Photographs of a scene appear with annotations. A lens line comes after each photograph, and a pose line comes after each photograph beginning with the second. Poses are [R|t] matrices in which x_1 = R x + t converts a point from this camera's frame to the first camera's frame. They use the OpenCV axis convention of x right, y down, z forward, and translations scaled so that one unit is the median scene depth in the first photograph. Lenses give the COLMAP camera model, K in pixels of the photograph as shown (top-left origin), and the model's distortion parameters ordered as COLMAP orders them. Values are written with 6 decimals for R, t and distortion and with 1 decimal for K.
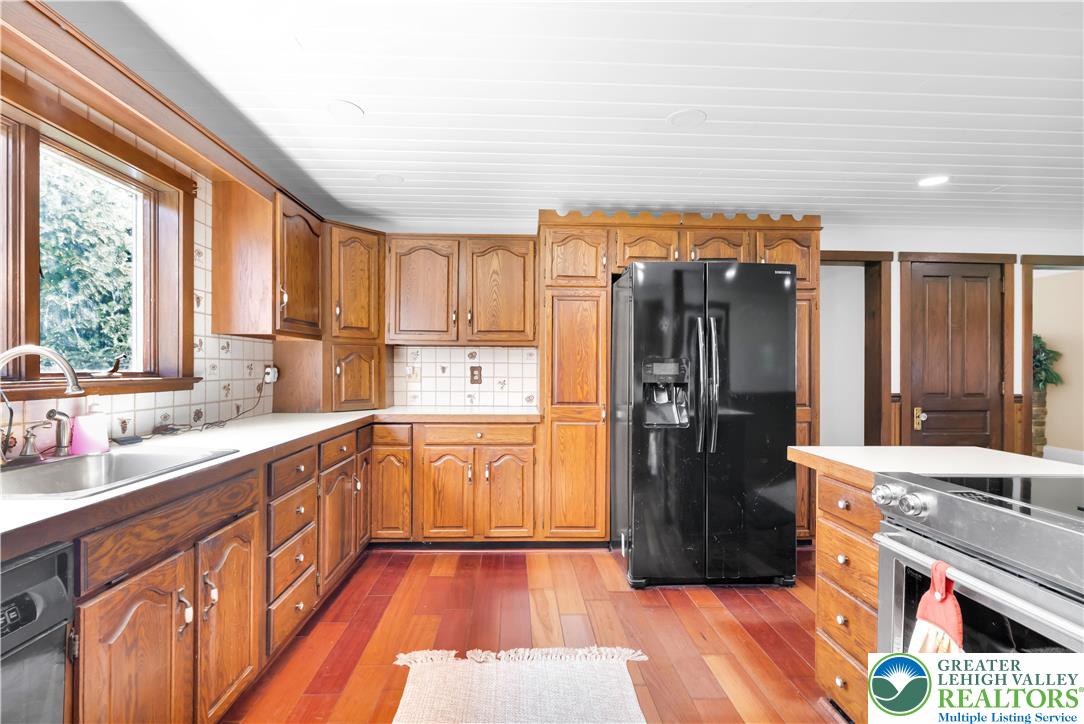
lens RADIAL K [[476.8, 0, 538.0], [0, 476.8, 364.5], [0, 0, 1]] dist [-0.002254, -0.000218]
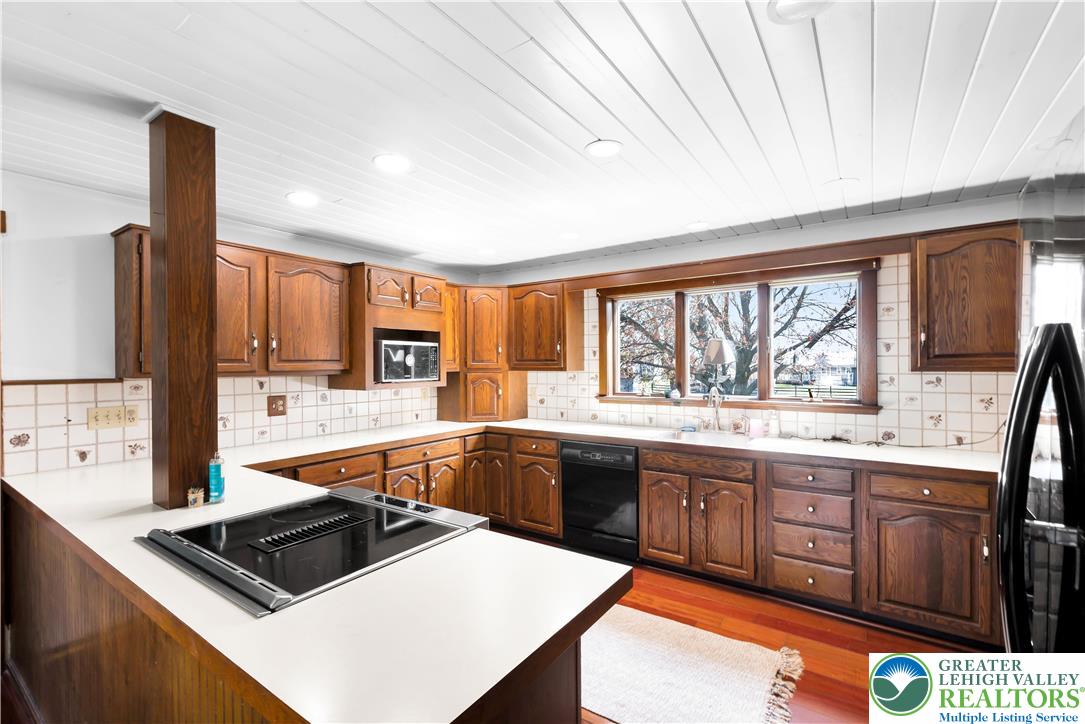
lens RADIAL K [[477.2, 0, 540.0], [0, 477.2, 366.9], [0, 0, 1]] dist [-0.002254, -0.000218]
pose [[-0.603476, -0.002623, -0.797377, 0.890904], [0.005165, 0.999961, -0.007199, -0.075895], [0.797365, -0.008463, -0.603438, 1.039173]]
